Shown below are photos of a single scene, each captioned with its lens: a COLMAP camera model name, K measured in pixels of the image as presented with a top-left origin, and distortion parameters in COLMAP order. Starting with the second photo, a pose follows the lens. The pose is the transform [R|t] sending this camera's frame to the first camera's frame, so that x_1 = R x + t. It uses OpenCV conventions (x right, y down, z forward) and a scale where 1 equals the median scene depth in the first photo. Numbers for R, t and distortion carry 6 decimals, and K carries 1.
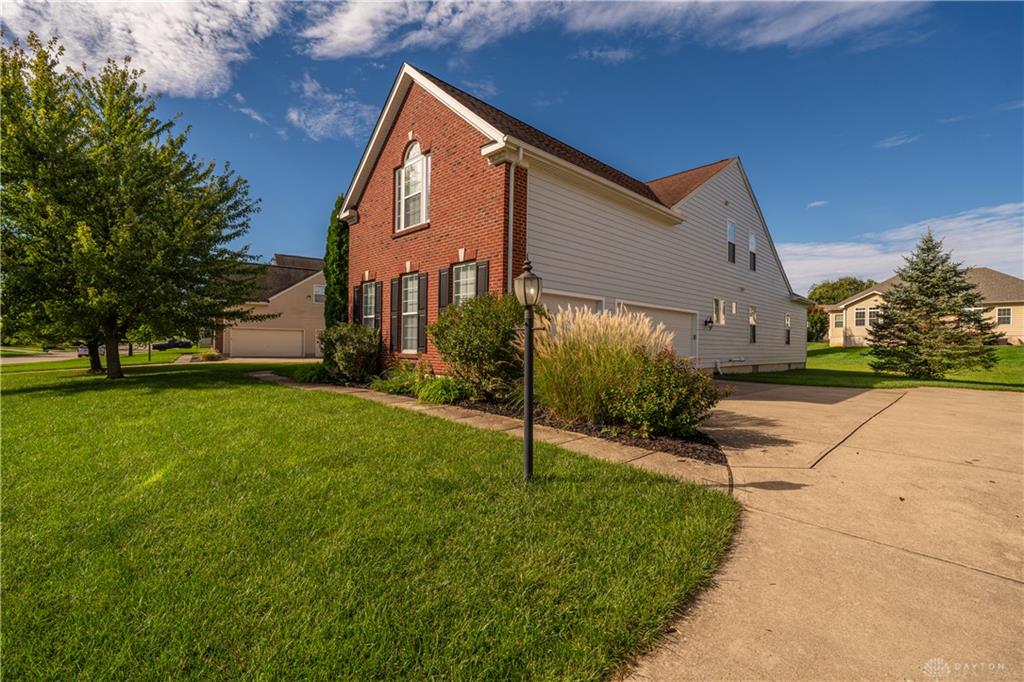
lens RADIAL K [[426.6, 0, 544.1], [0, 426.6, 345.0], [0, 0, 1]] dist [-0.000059, -0.000042]
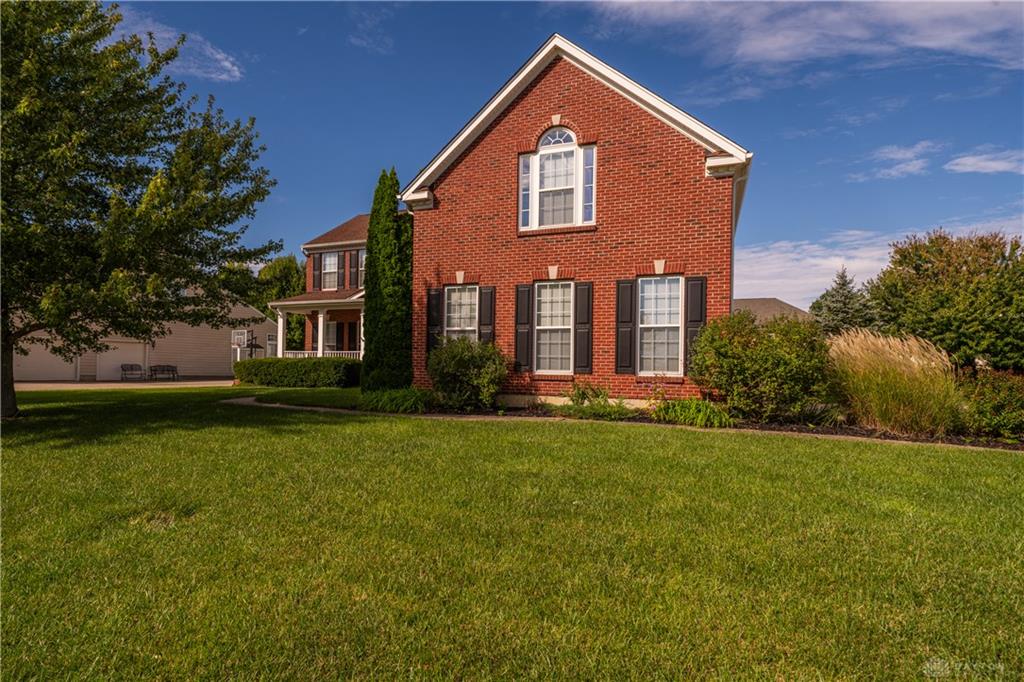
lens RADIAL K [[515.9, 0, 513.5], [0, 515.9, 365.3], [0, 0, 1]] dist [0.000009, 0.000183]
pose [[0.931700, 0.008395, 0.363131, -0.743458], [-0.008180, 0.999964, -0.002130, 0.004540], [-0.363135, -0.000986, 0.931736, 0.065821]]
